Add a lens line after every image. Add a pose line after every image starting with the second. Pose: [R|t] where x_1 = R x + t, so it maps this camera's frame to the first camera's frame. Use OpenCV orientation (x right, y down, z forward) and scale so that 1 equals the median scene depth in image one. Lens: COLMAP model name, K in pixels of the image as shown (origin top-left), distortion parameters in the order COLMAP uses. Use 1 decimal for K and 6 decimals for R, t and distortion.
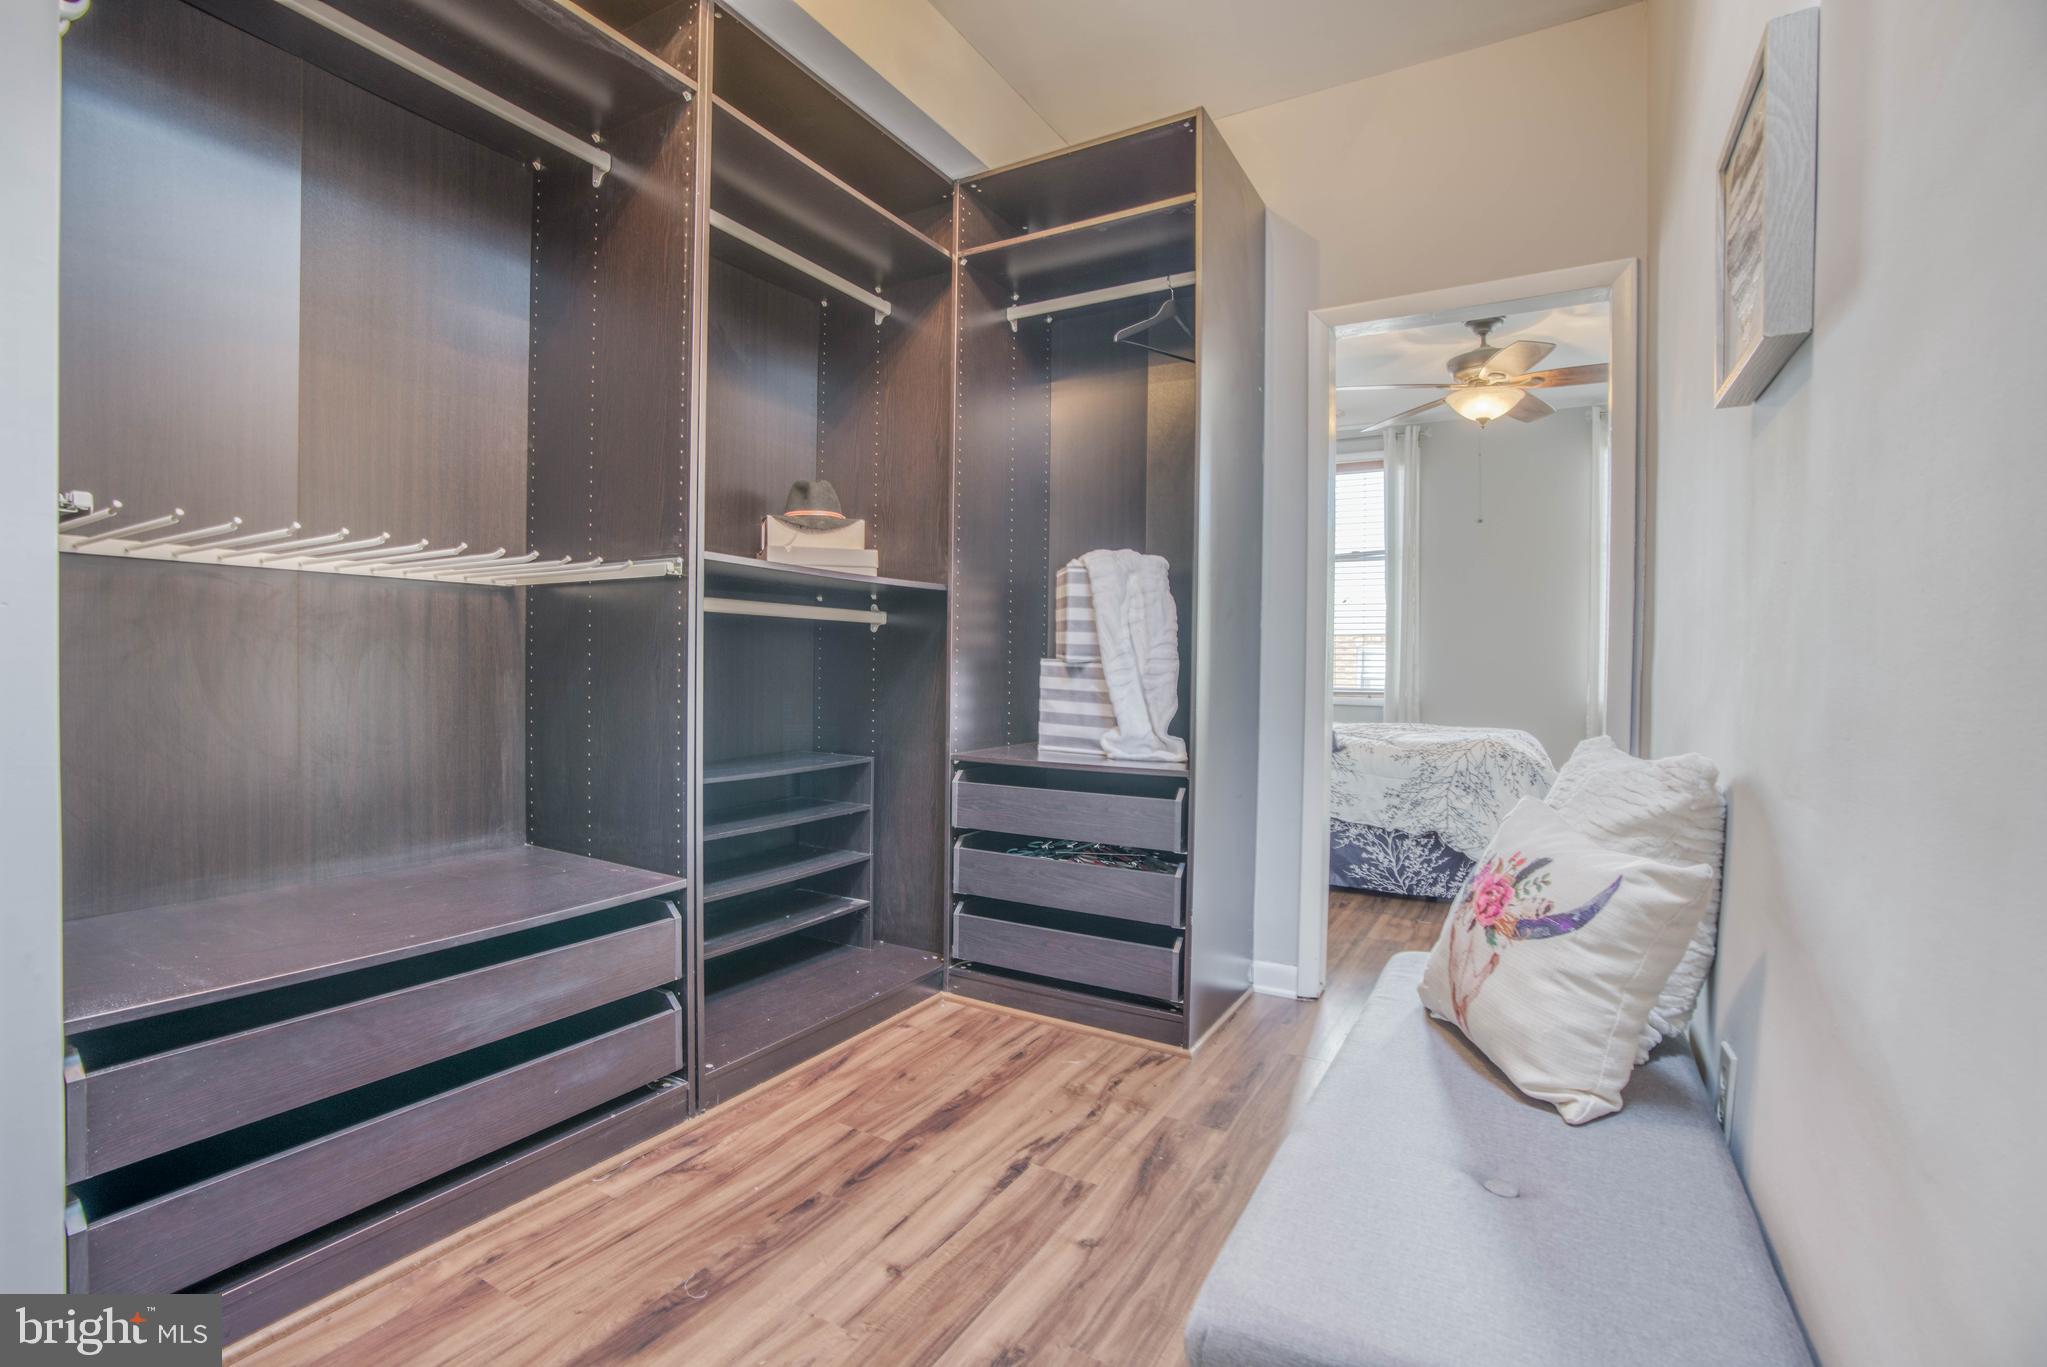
lens RADIAL K [[937.9, 0, 1006.3], [0, 937.9, 684.3], [0, 0, 1]] dist [-0.059745, 0.019218]
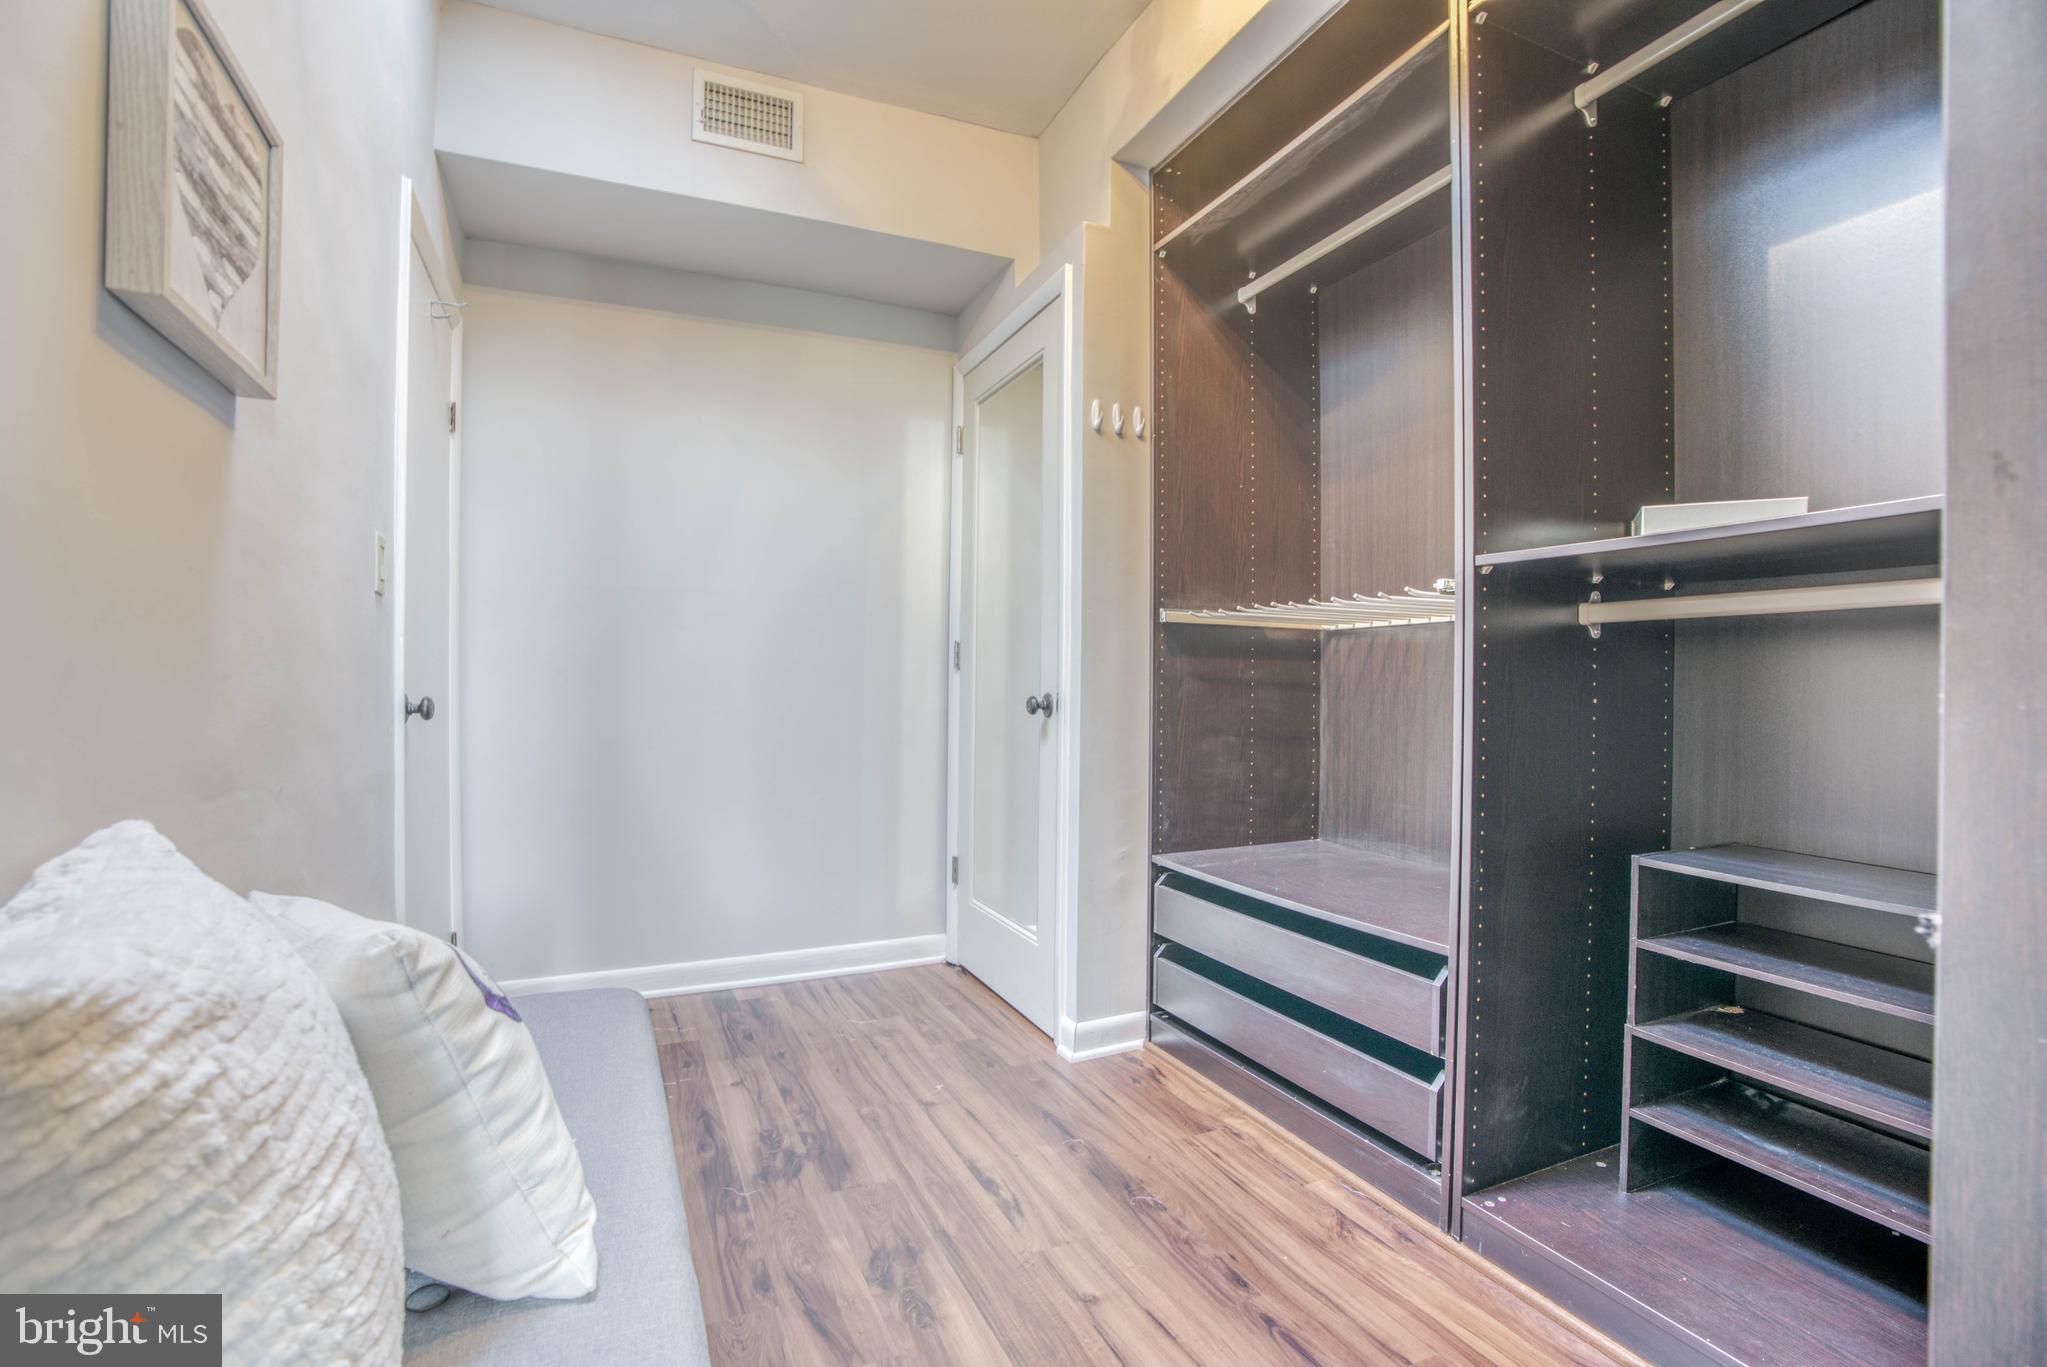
lens RADIAL K [[937.9, 0, 1005.6], [0, 937.9, 685.2], [0, 0, 1]] dist [-0.059745, 0.019218]
pose [[-0.575315, -0.009353, -0.817878, 0.708505], [-0.029179, 0.999533, 0.009095, -0.031305], [0.817411, 0.029098, -0.575319, 1.398379]]
